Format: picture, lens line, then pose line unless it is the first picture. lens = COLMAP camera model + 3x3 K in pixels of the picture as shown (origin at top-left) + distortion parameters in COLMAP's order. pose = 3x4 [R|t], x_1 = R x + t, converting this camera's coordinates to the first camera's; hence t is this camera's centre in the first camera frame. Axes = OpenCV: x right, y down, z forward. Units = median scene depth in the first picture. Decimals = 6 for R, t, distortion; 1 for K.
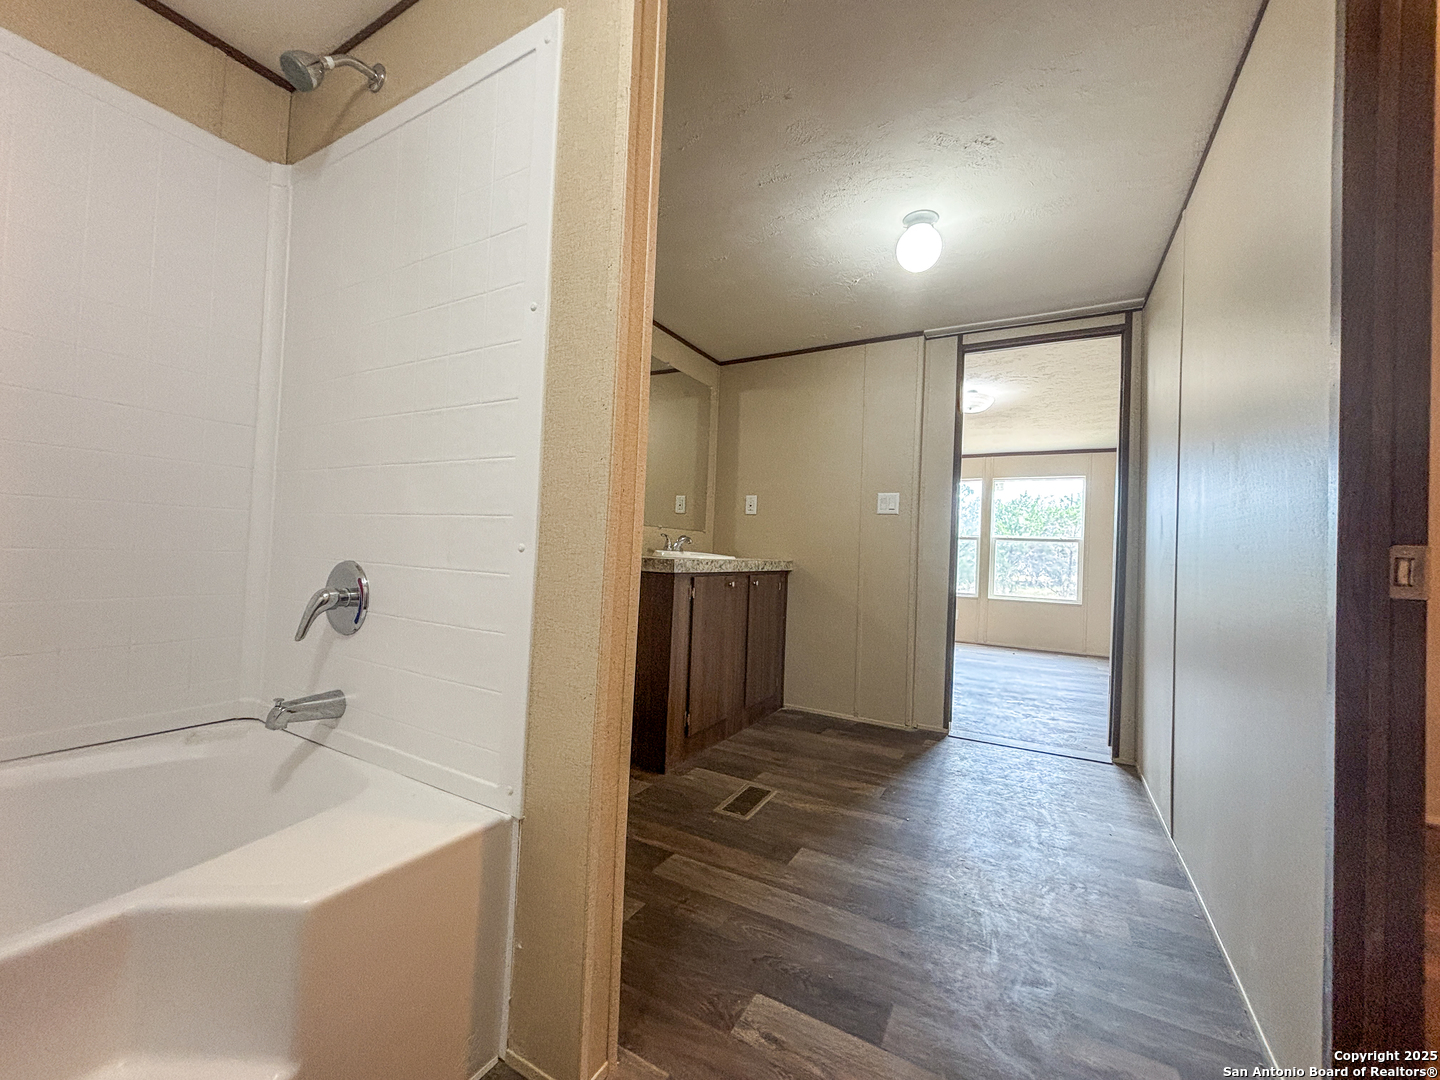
lens RADIAL K [[579.3, 0, 715.0], [0, 579.3, 533.6], [0, 0, 1]] dist [0.003513, 0.001307]
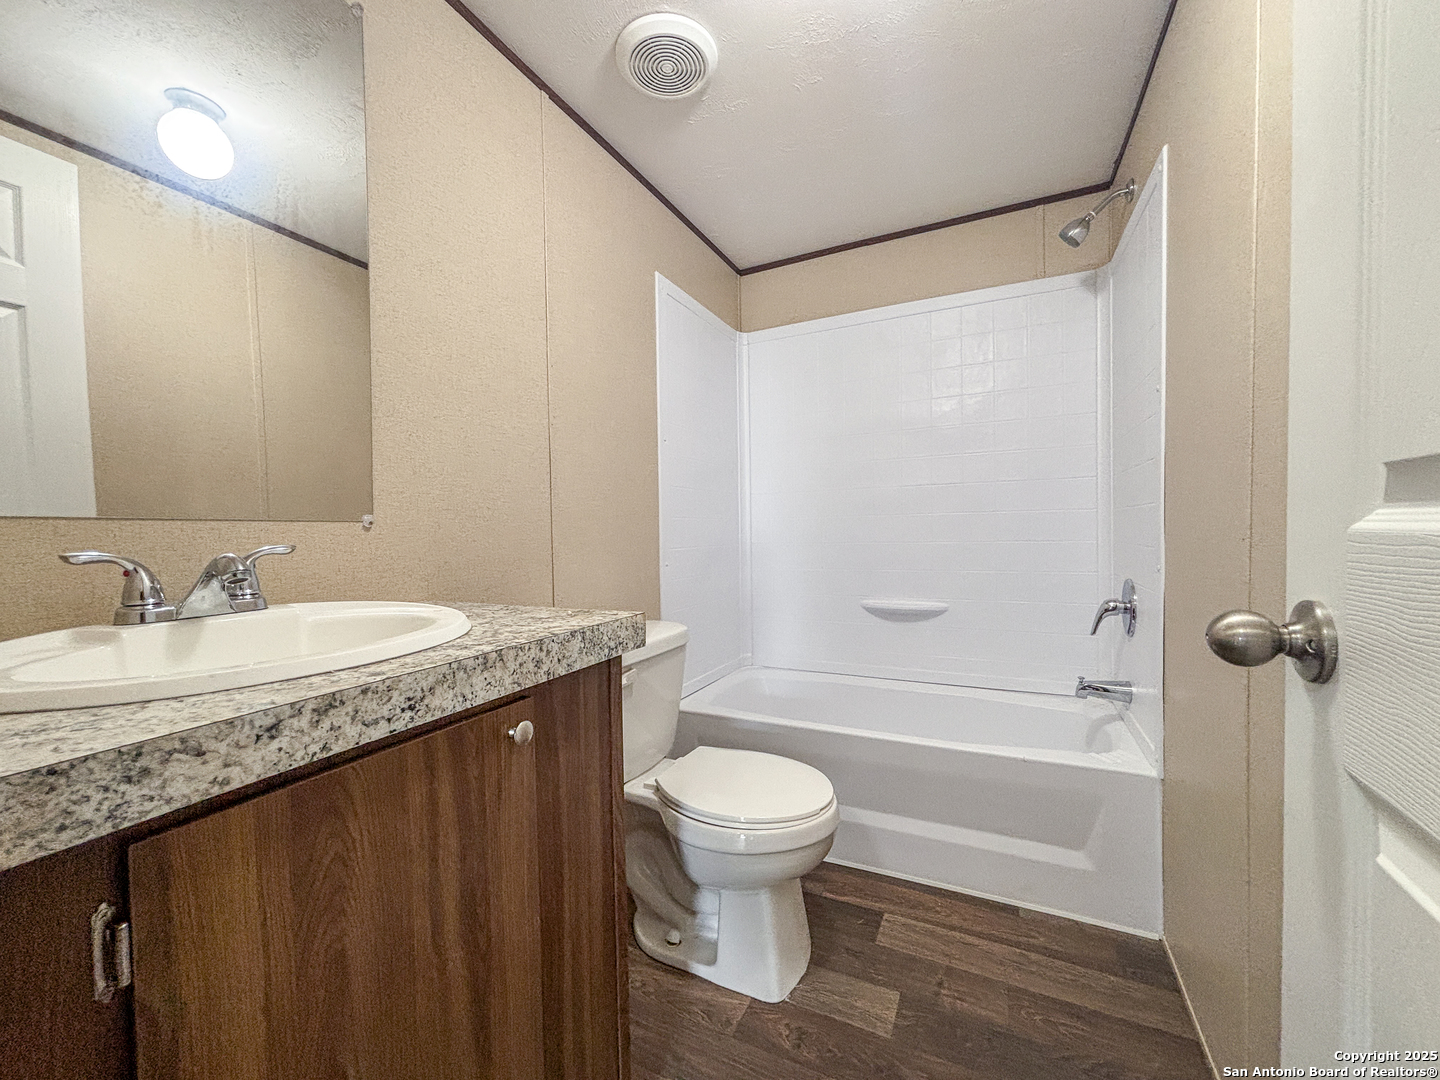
lens RADIAL K [[579.3, 0, 721.1], [0, 579.3, 535.9], [0, 0, 1]] dist [0.003513, 0.001307]
pose [[0.996349, -0.053520, 0.066508, 0.113214], [0.049911, 0.997250, 0.054779, -0.011262], [-0.069257, -0.051259, 0.996281, 0.790660]]
